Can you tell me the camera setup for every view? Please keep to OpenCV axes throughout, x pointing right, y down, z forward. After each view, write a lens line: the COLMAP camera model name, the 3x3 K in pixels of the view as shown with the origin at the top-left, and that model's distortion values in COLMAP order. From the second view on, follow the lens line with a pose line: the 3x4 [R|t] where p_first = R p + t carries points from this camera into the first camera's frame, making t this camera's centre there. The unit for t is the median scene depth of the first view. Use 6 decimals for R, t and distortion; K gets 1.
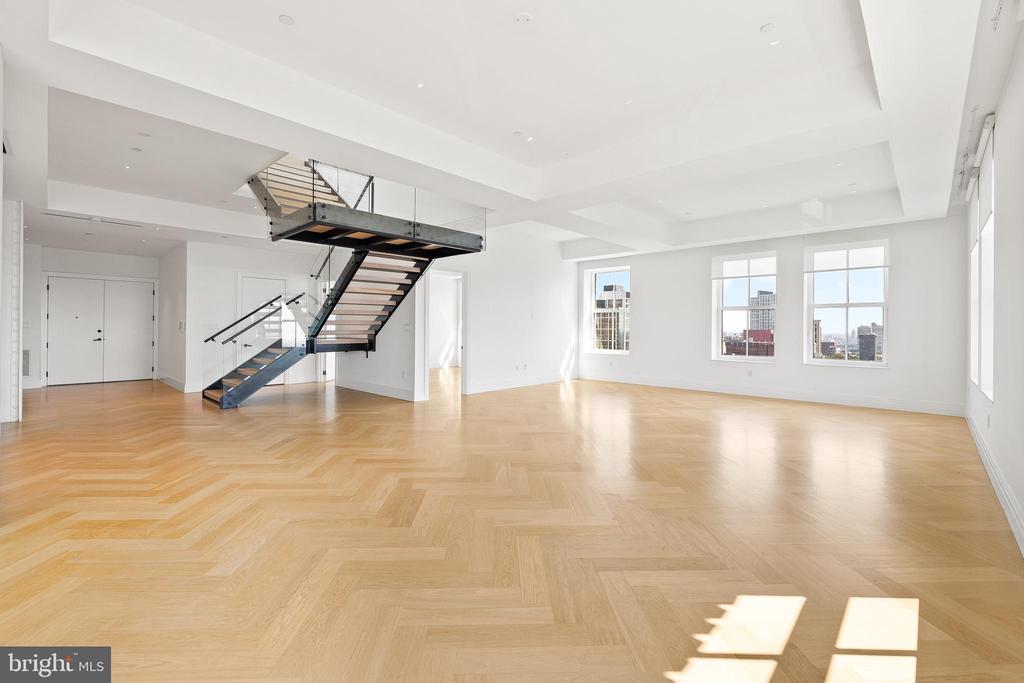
lens RADIAL K [[439.3, 0, 508.1], [0, 439.3, 330.3], [0, 0, 1]] dist [0.000081, 0.000557]
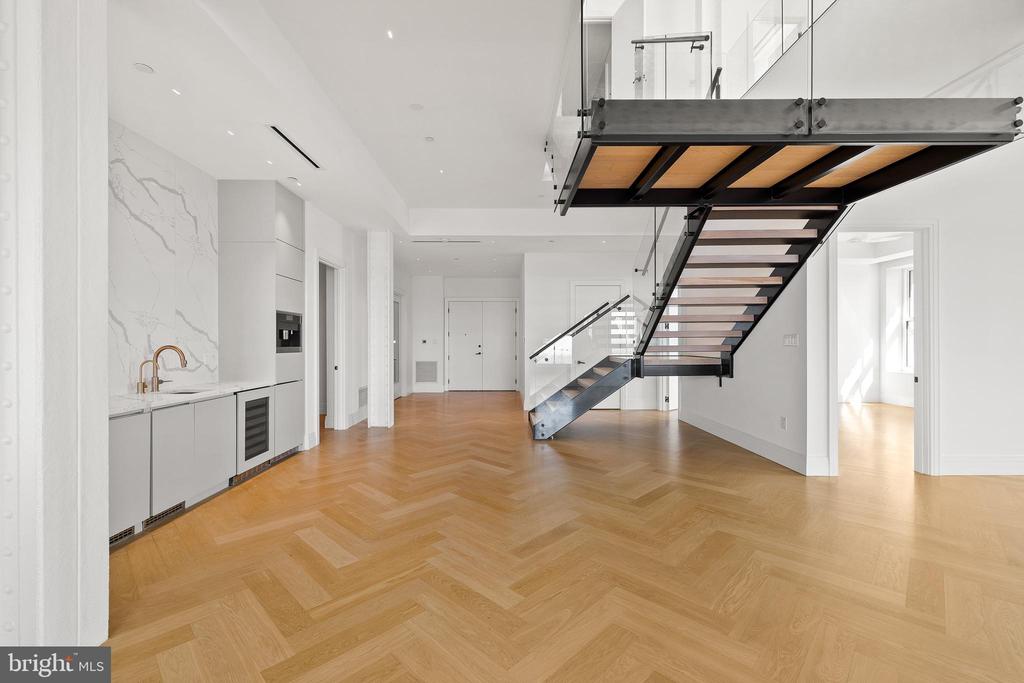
lens RADIAL K [[439.3, 0, 507.6], [0, 439.3, 339.1], [0, 0, 1]] dist [0.000081, 0.000557]
pose [[0.703802, -0.010468, -0.710319, -0.082467], [0.000967, 0.999905, -0.013777, -0.001318], [0.710395, 0.009010, 0.703745, 0.338195]]
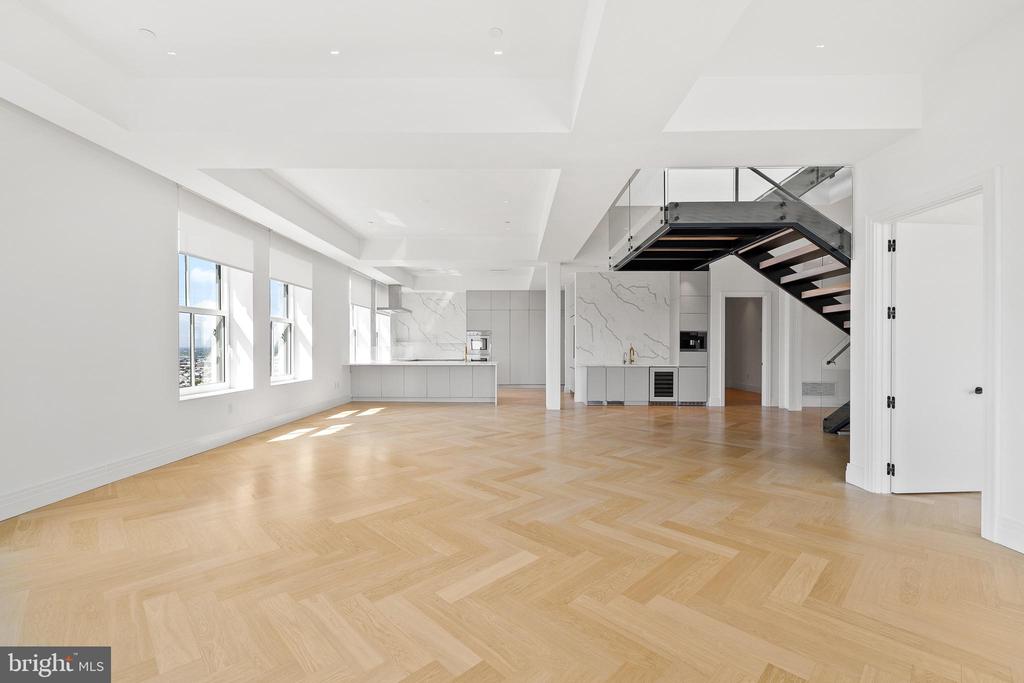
lens RADIAL K [[439.3, 0, 506.7], [0, 439.3, 350.8], [0, 0, 1]] dist [0.000081, 0.000557]
pose [[-0.726062, 0.002141, -0.687626, 0.451387], [-0.008168, 0.999898, 0.011738, -0.003656], [0.687580, 0.014138, -0.725971, 1.063979]]
